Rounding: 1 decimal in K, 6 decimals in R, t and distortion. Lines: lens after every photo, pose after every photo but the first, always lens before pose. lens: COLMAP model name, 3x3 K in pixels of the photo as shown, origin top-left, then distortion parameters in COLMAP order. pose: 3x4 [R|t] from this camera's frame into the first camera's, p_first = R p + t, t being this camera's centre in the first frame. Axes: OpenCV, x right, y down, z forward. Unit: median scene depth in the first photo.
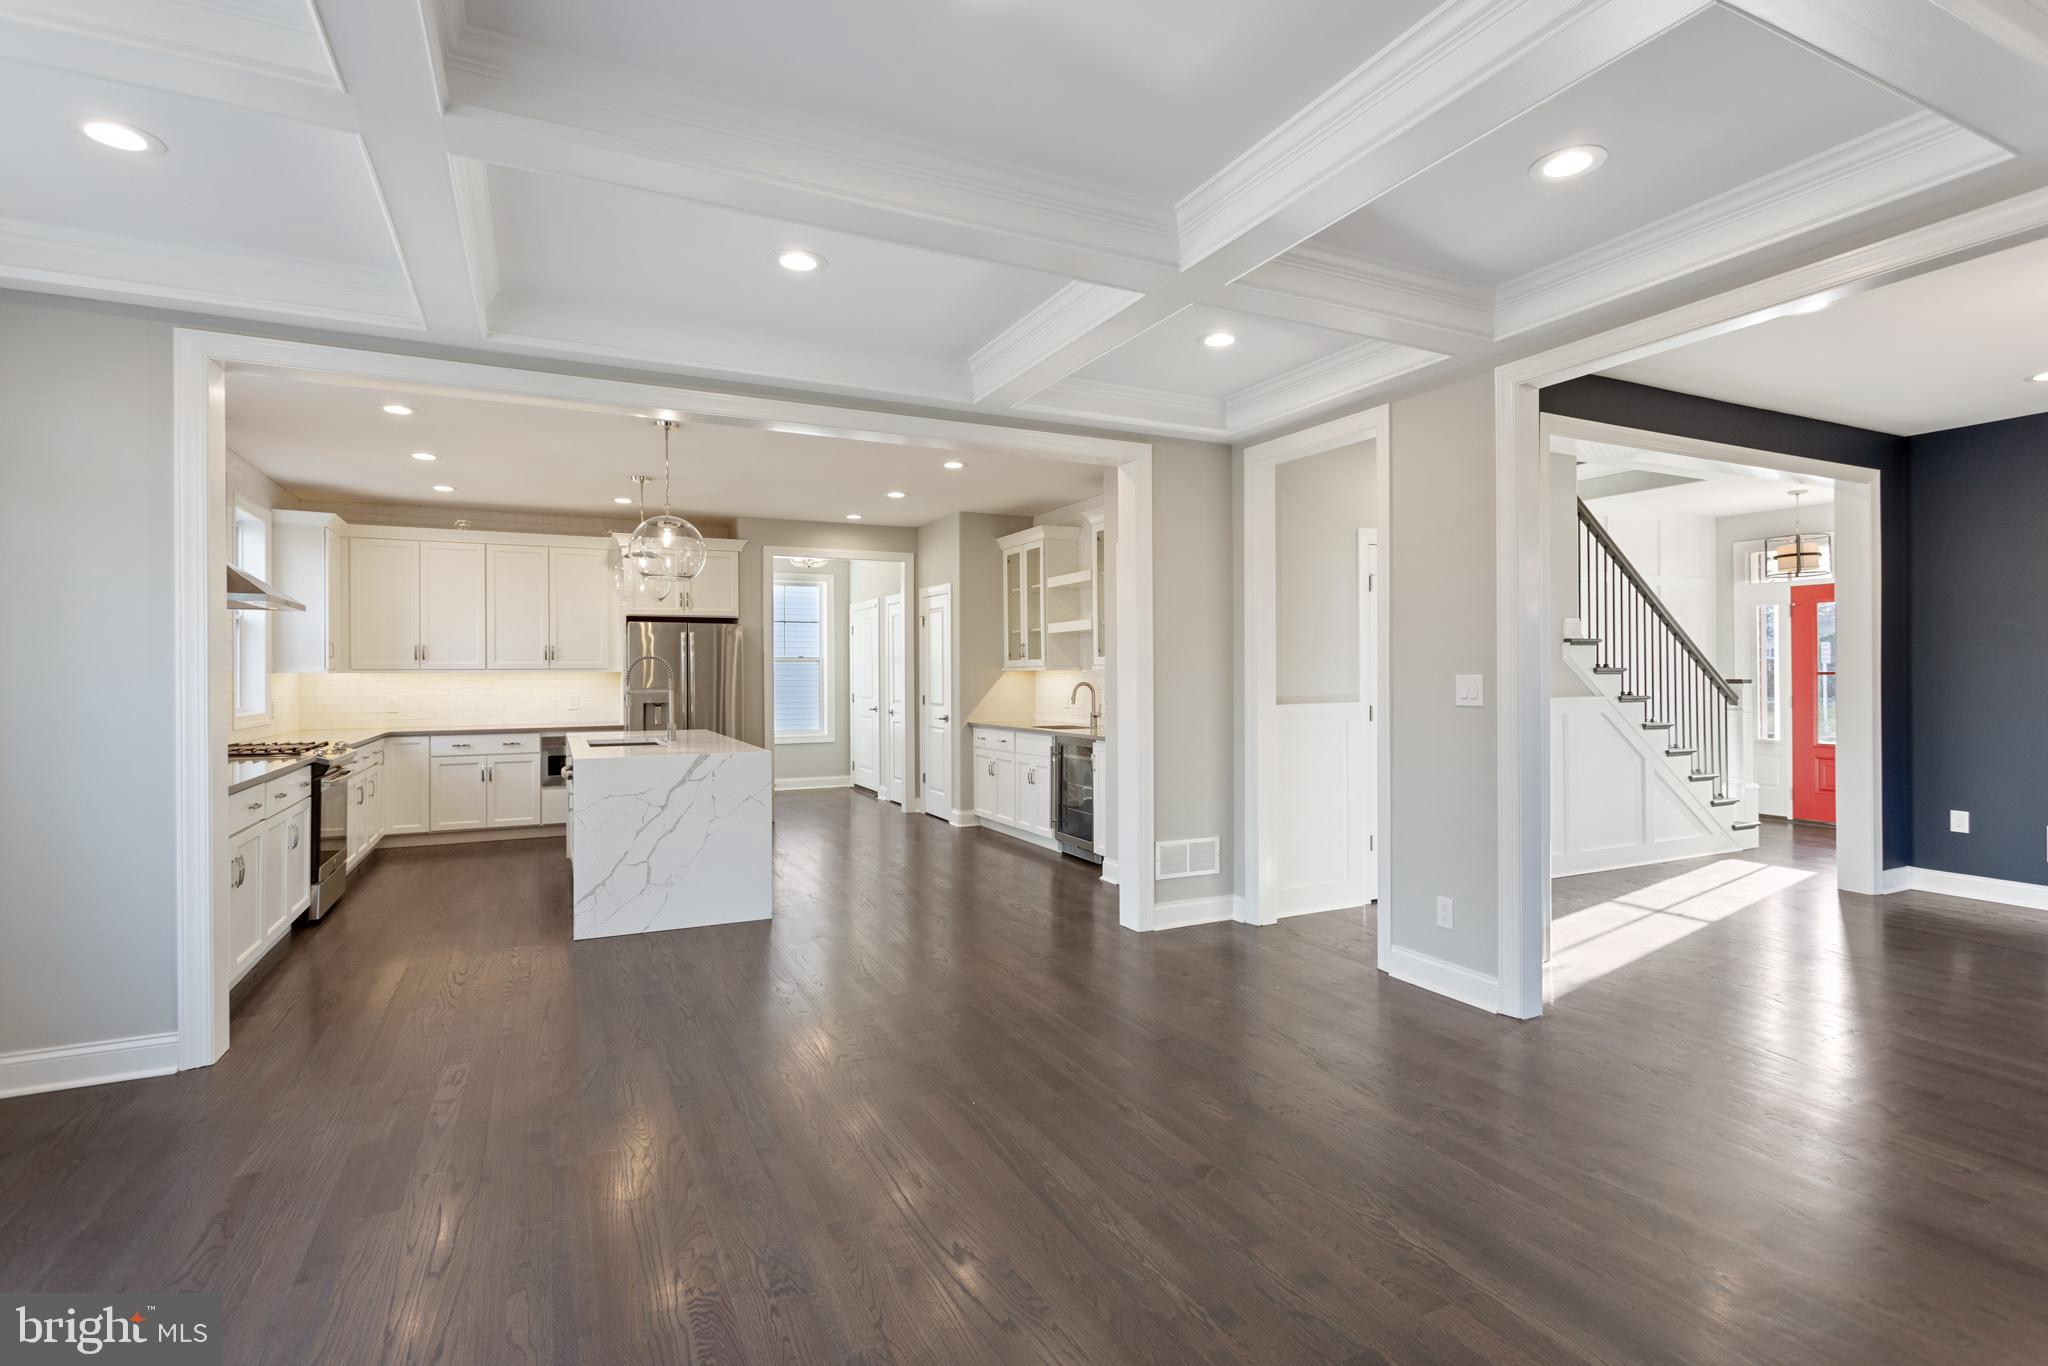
lens RADIAL K [[971.6, 0, 1025.6], [0, 971.6, 675.0], [0, 0, 1]] dist [-0.000614, 0.000110]
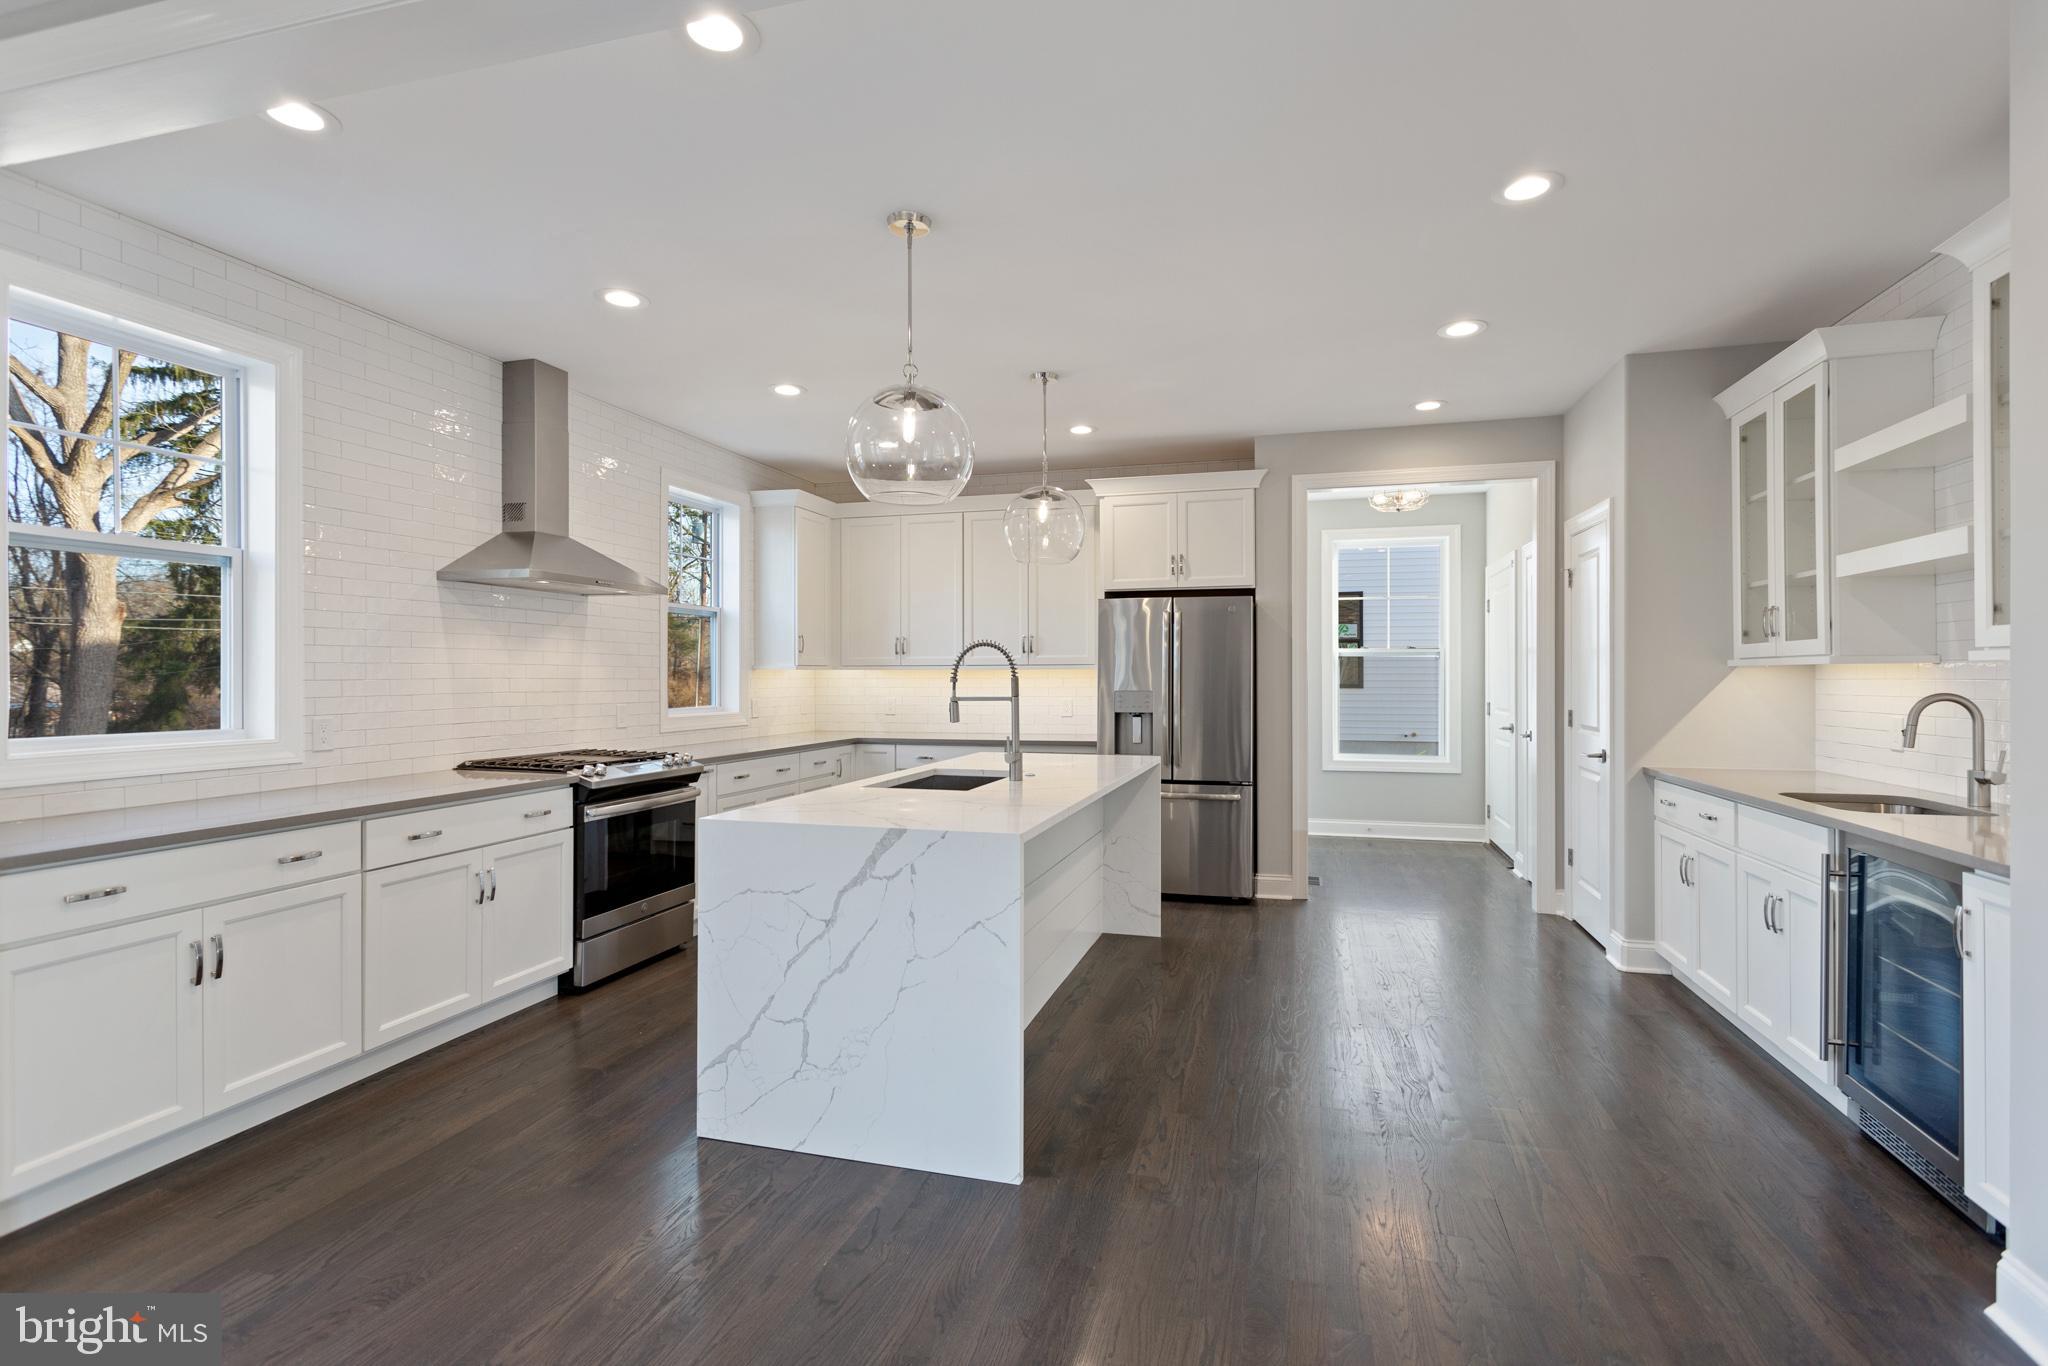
lens RADIAL K [[974.8, 0, 1055.9], [0, 974.8, 678.5], [0, 0, 1]] dist [-0.001620, 0.000888]
pose [[0.759018, 0.005863, -0.651043, 0.039934], [-0.002579, 0.999979, 0.006000, 0.000120], [0.651064, -0.002875, 0.759017, 0.423117]]
